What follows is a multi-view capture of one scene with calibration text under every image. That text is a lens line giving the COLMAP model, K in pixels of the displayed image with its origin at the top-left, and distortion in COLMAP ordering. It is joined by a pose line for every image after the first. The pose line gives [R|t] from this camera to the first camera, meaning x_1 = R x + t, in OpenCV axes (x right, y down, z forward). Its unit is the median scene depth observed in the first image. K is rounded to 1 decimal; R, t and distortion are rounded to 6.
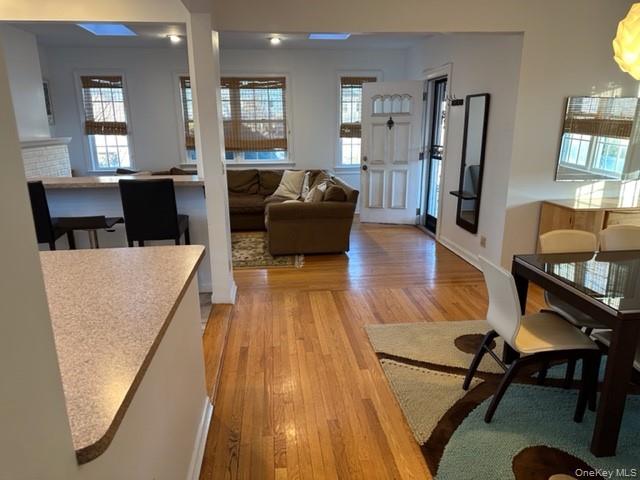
lens RADIAL K [[447.7, 0, 317.2], [0, 447.7, 241.5], [0, 0, 1]] dist [0.063418, -0.076676]
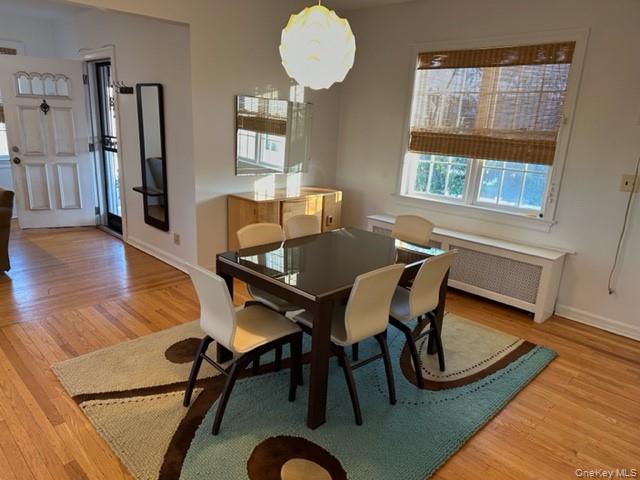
lens RADIAL K [[447.7, 0, 317.2], [0, 447.7, 241.5], [0, 0, 1]] dist [0.063418, -0.076676]
pose [[0.773366, -0.119732, 0.622550, -0.001266], [0.106802, 0.992574, 0.058222, -0.020070], [-0.624898, 0.021463, 0.780411, 0.064123]]
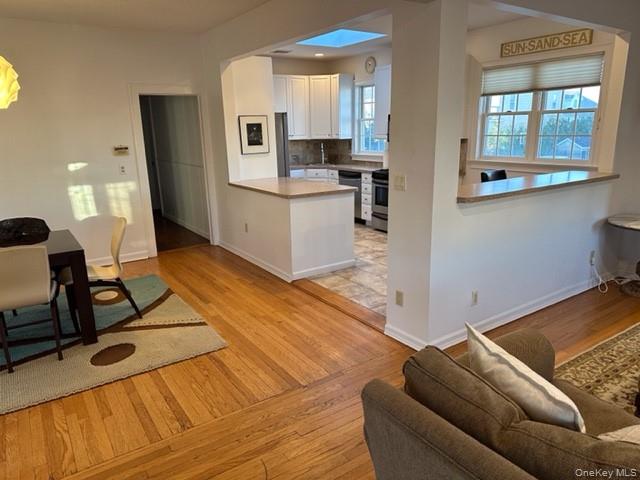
lens RADIAL K [[447.7, 0, 317.2], [0, 447.7, 241.5], [0, 0, 1]] dist [0.063418, -0.076676]
pose [[-0.886263, 0.145987, -0.439574, 0.256483], [-0.088684, 0.877990, 0.470393, -0.366144], [0.454613, 0.455875, -0.765183, 1.350736]]
